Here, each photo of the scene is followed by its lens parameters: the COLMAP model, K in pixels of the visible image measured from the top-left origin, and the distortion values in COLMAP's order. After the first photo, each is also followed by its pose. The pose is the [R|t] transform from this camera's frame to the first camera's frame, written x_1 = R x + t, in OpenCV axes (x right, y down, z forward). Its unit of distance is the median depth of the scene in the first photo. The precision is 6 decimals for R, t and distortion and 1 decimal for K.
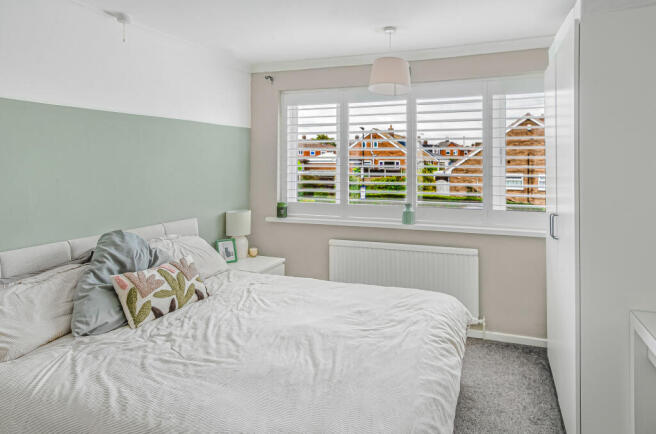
lens RADIAL K [[352.1, 0, 328.0], [0, 352.1, 160.3], [0, 0, 1]] dist [-0.001500, -0.000529]
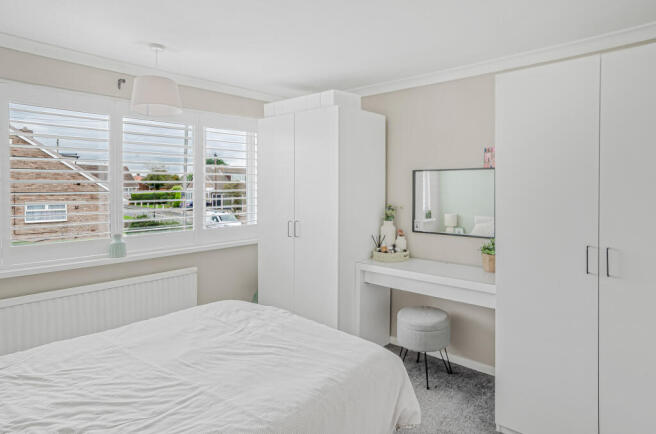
lens RADIAL K [[365.4, 0, 362.5], [0, 365.4, 181.7], [0, 0, 1]] dist [0.000462, -0.000311]
pose [[0.396493, 0.010510, 0.917977, -0.732374], [0.004807, 0.999897, -0.013524, 0.014527], [-0.918025, 0.009775, 0.396402, 0.142235]]
